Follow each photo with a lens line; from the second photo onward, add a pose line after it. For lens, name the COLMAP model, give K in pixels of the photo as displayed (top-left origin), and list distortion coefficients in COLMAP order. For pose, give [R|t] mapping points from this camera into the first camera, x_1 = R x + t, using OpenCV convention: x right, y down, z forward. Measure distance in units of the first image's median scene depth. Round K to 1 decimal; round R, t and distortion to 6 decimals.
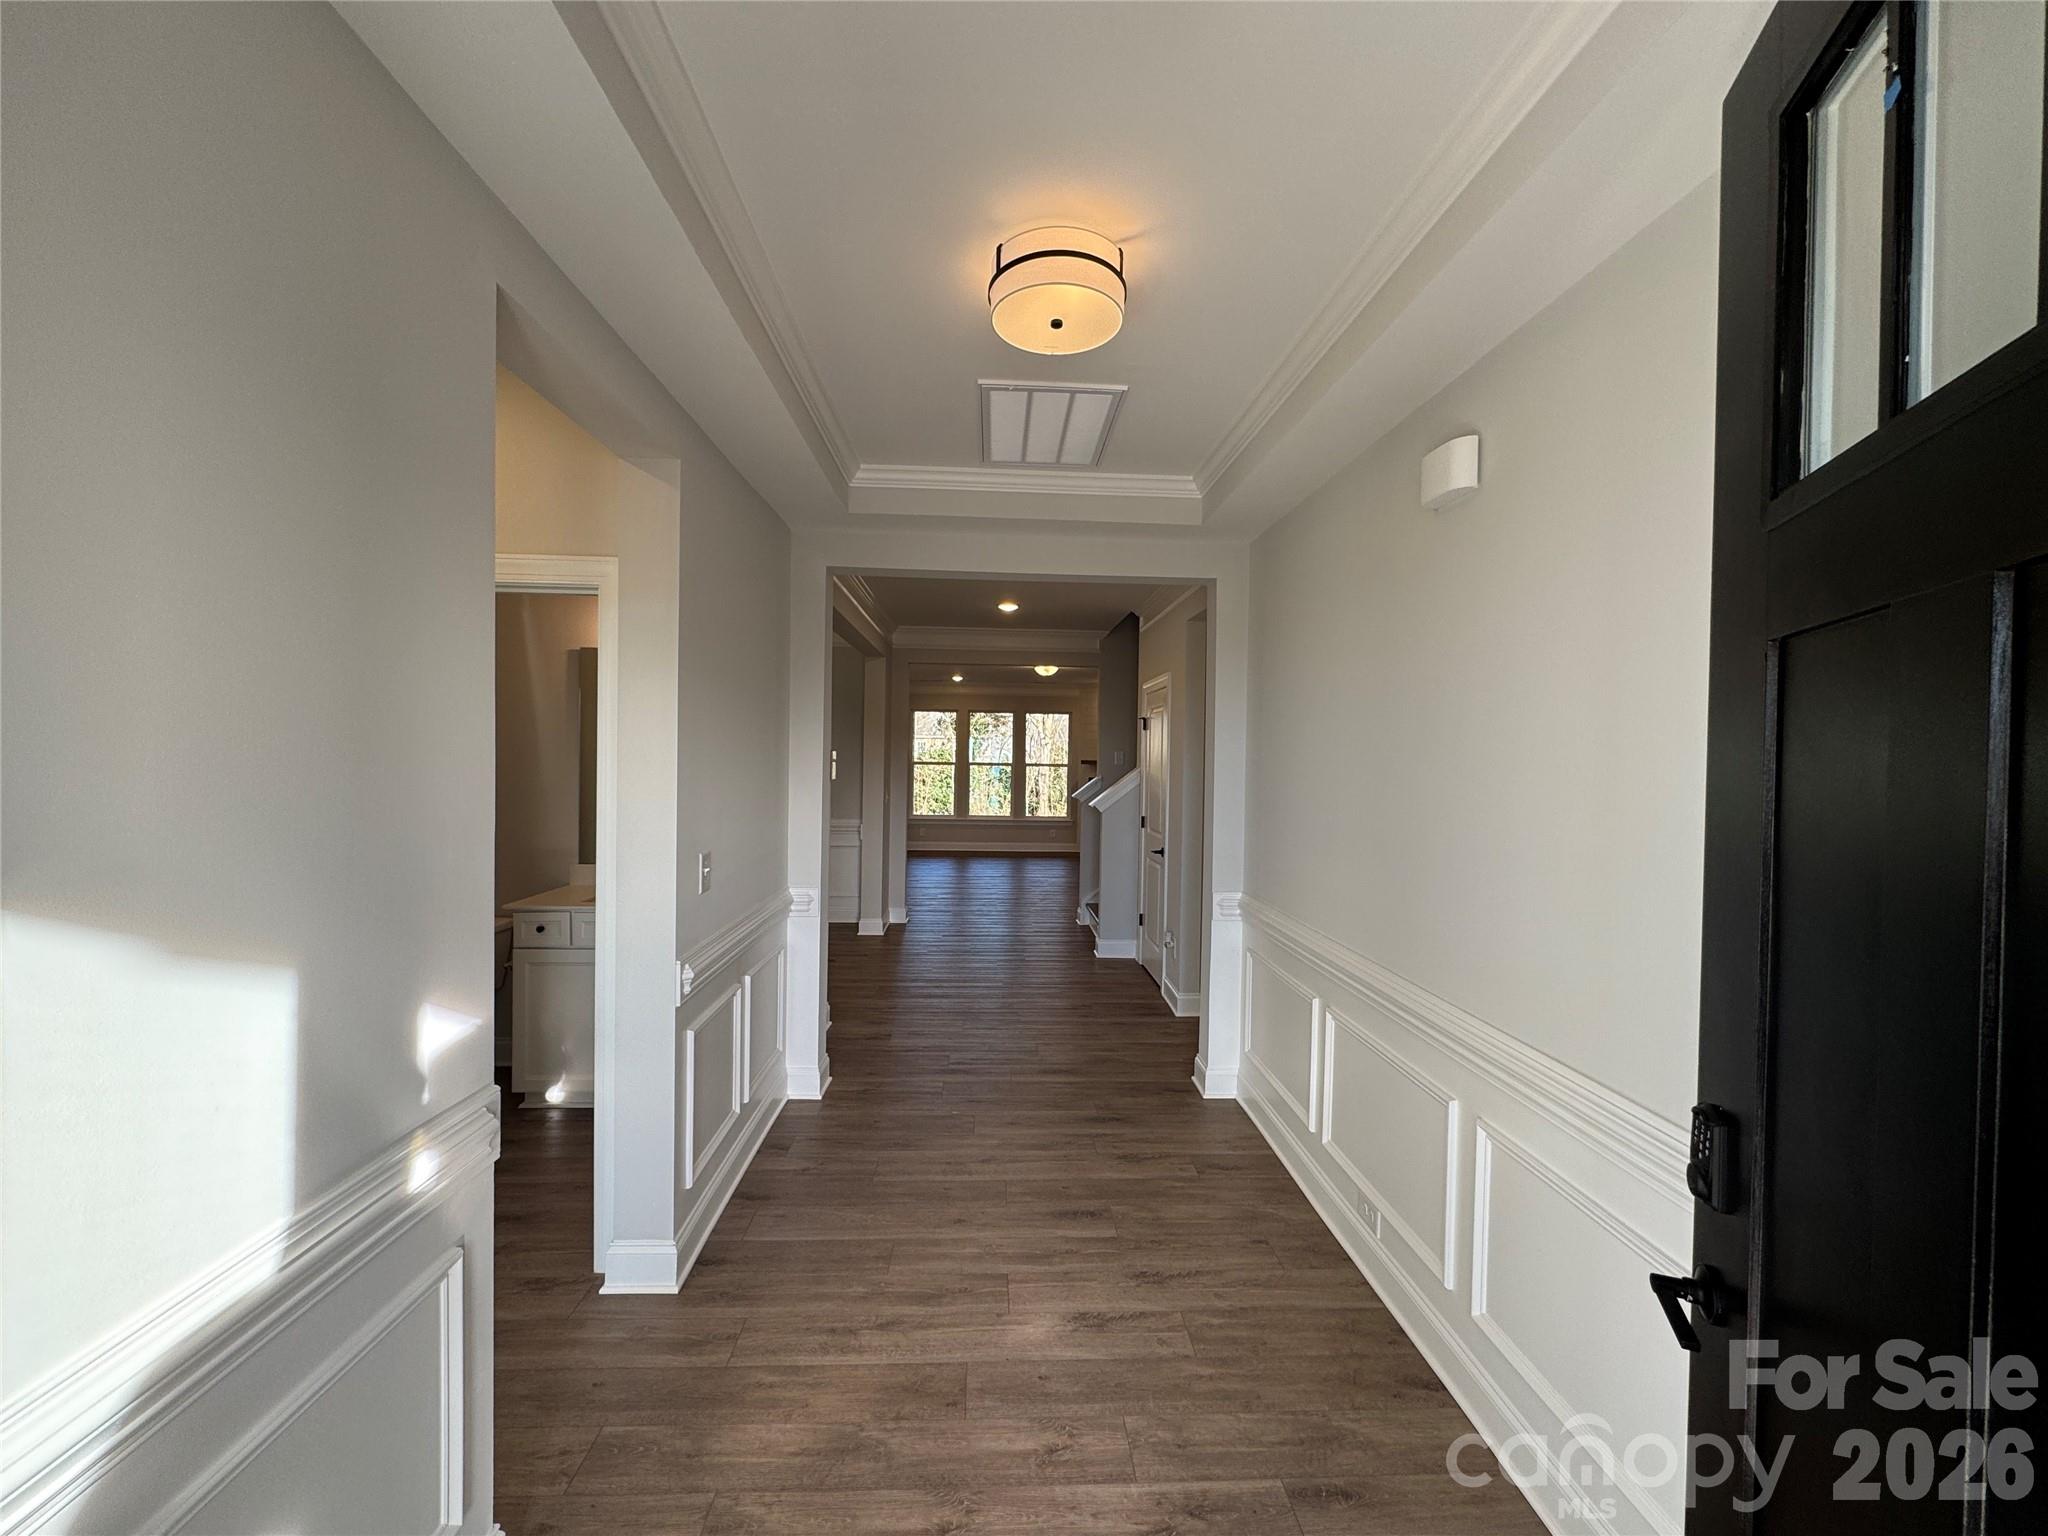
lens RADIAL K [[812.6, 0, 1024.0], [0, 812.6, 768.0], [0, 0, 1]] dist [-0.002840, 0.000020]
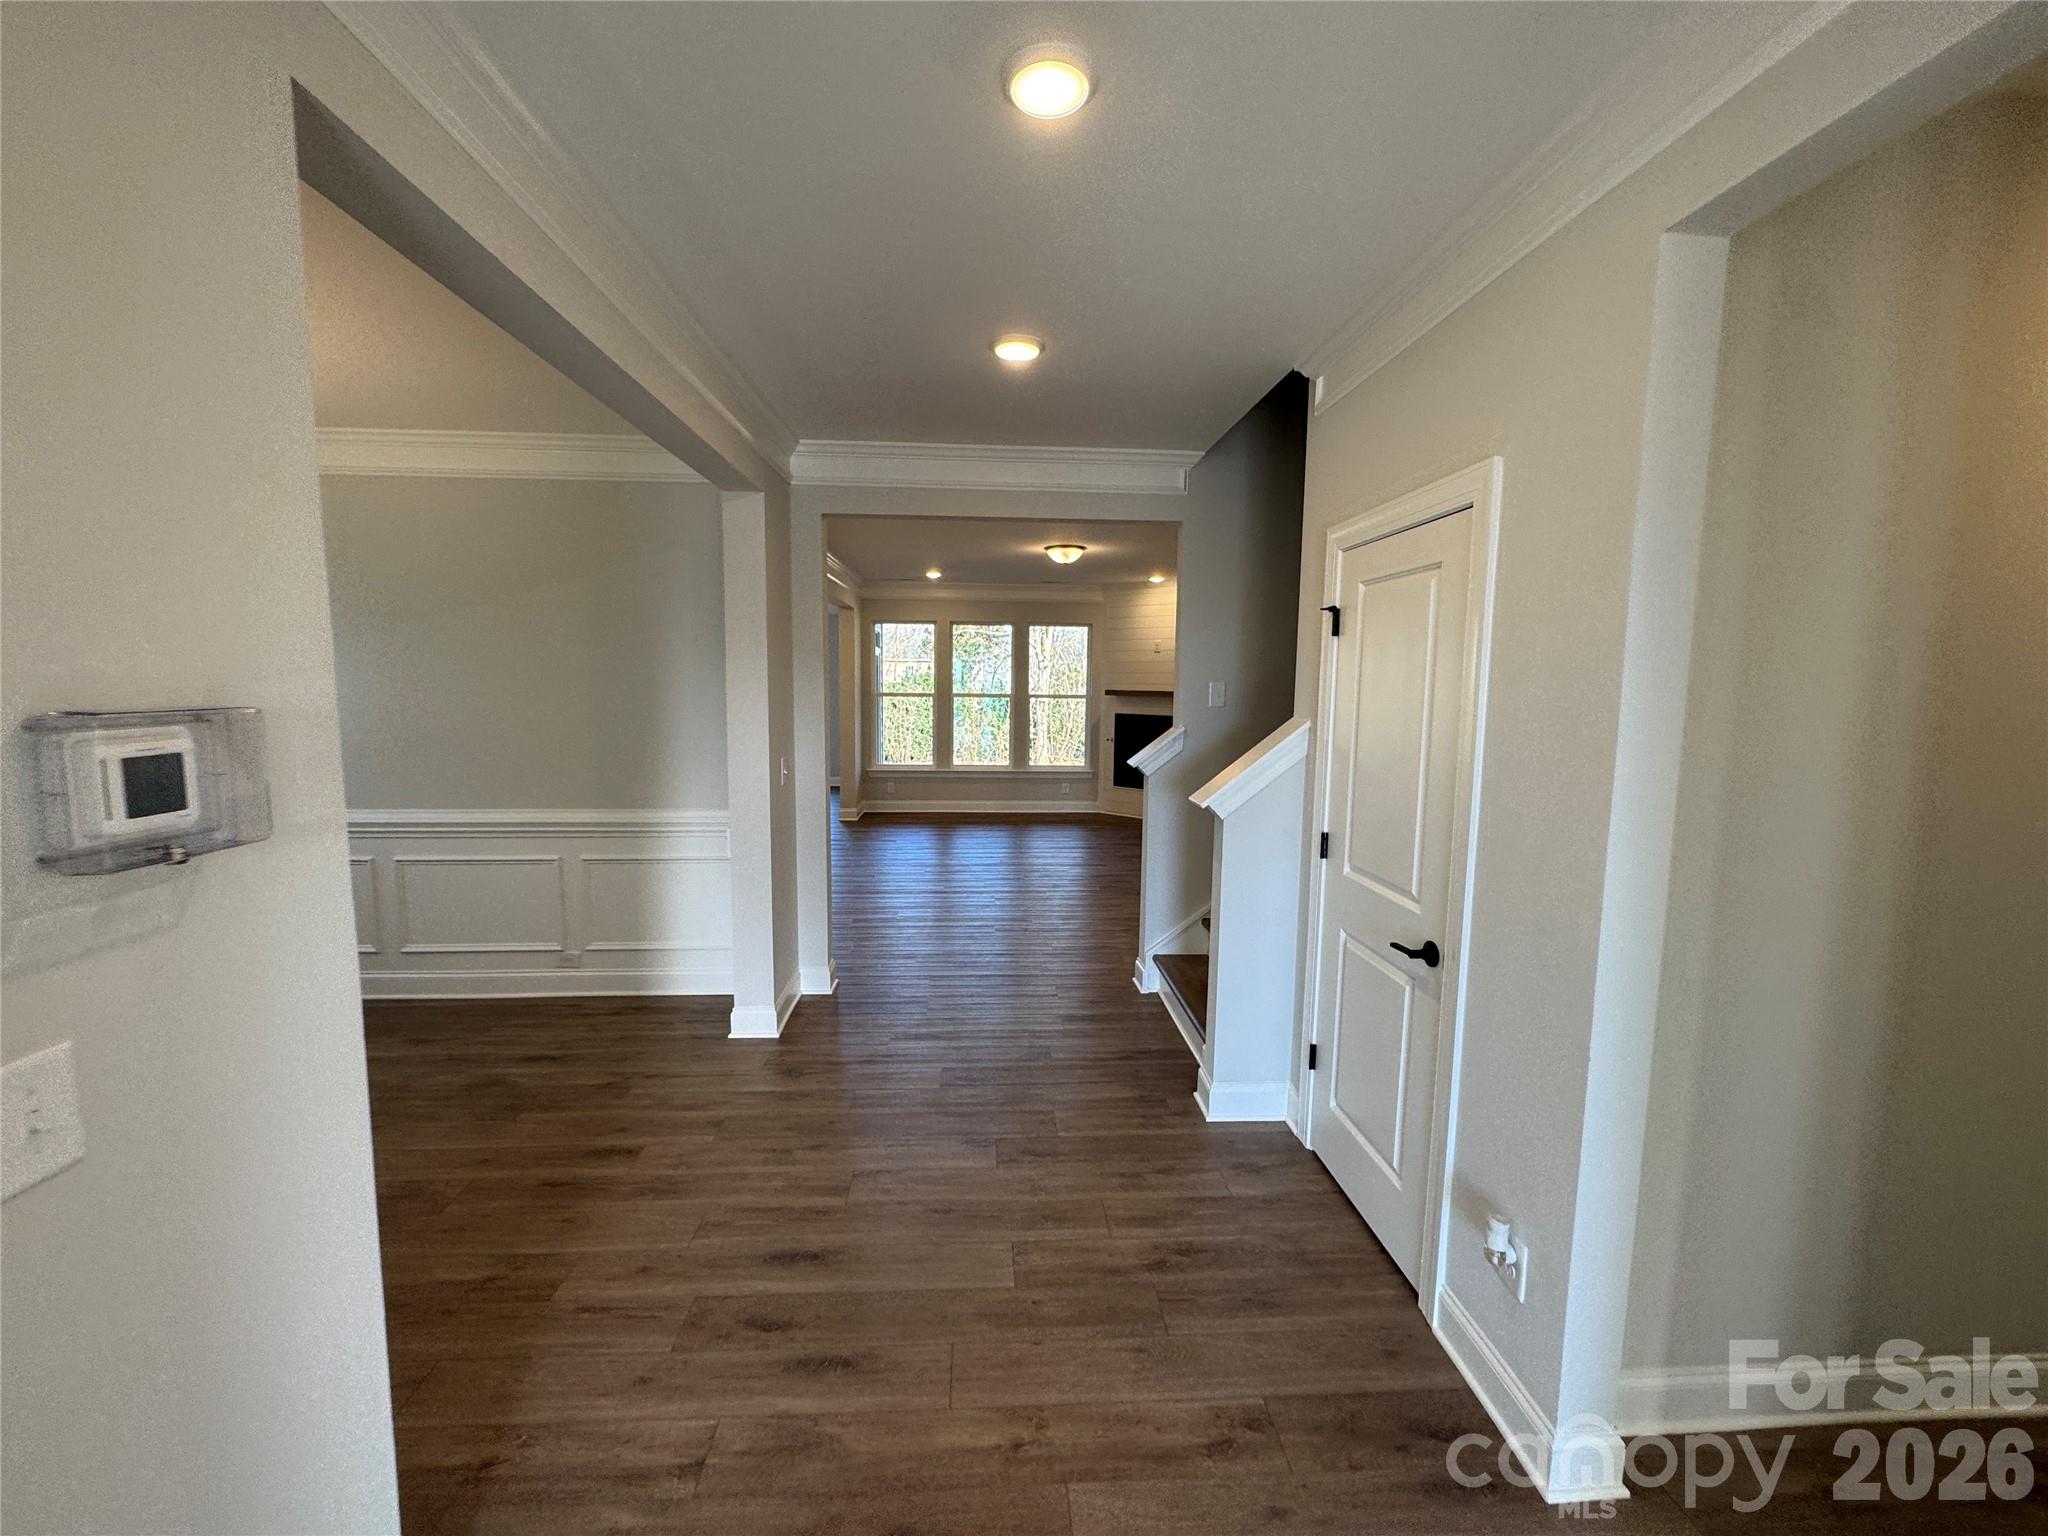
lens RADIAL K [[812.6, 0, 1024.0], [0, 812.6, 768.0], [0, 0, 1]] dist [-0.002840, 0.000020]
pose [[0.999944, -0.005515, 0.009057, -0.010133], [0.004640, 0.995572, 0.093885, -0.008493], [-0.009535, -0.093838, 0.995542, 0.264502]]
